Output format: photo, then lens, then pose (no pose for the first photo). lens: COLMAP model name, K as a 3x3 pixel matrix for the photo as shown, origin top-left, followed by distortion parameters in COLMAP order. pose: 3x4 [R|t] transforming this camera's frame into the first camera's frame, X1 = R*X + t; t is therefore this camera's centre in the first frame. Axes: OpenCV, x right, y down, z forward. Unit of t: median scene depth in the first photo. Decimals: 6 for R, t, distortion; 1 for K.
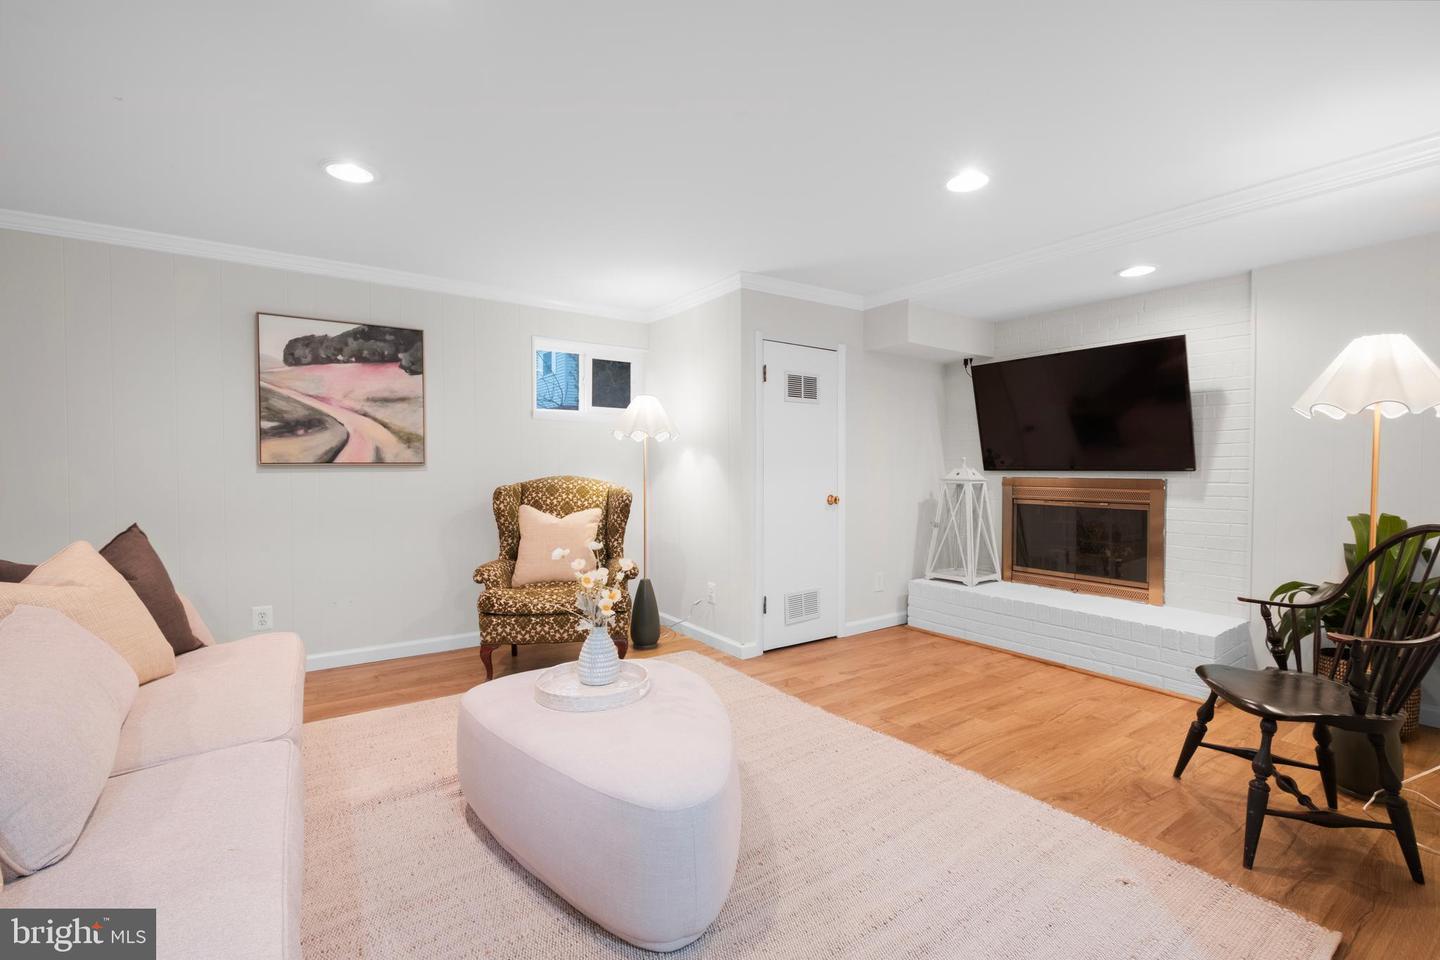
lens RADIAL K [[624.9, 0, 715.1], [0, 624.9, 484.8], [0, 0, 1]] dist [0.000385, 0.000100]
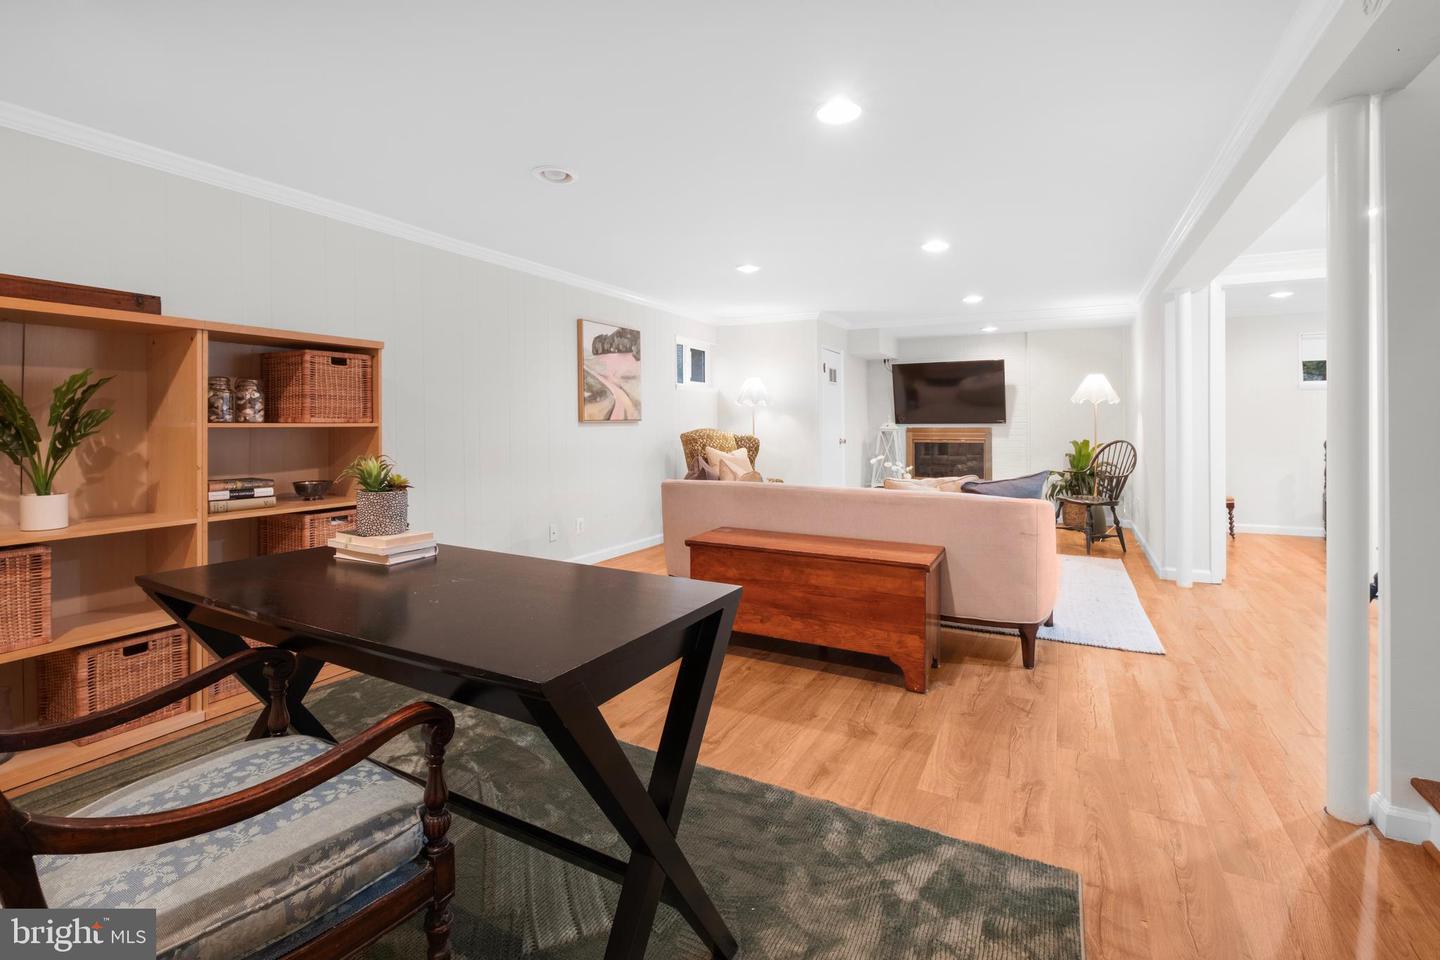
lens RADIAL K [[642.4, 0, 720.6], [0, 642.4, 424.4], [0, 0, 1]] dist [-0.000011, 0.000181]
pose [[0.886767, -0.004851, 0.462191, -1.063319], [0.016129, 0.999661, -0.020454, 0.010047], [-0.461935, 0.025592, 0.886545, -0.466081]]
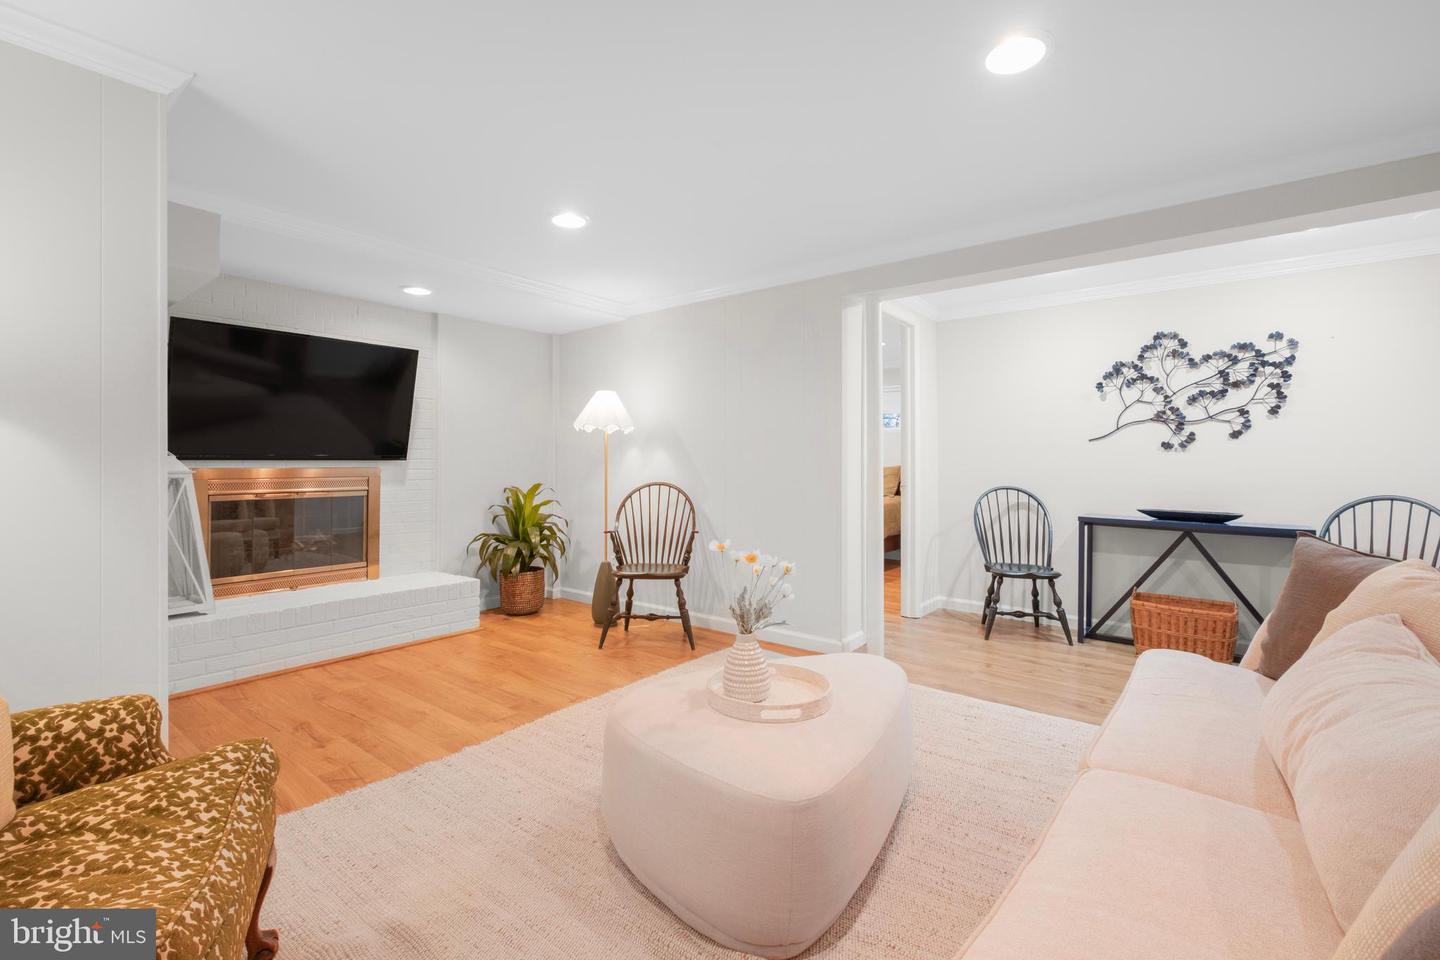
lens RADIAL K [[636.7, 0, 718.0], [0, 636.7, 475.0], [0, 0, 1]] dist [-0.000218, 0.000079]
pose [[-0.282277, -0.018938, 0.959146, -0.598177], [0.025830, 0.999293, 0.027333, -0.012773], [-0.958985, 0.032490, -0.281588, 0.751857]]
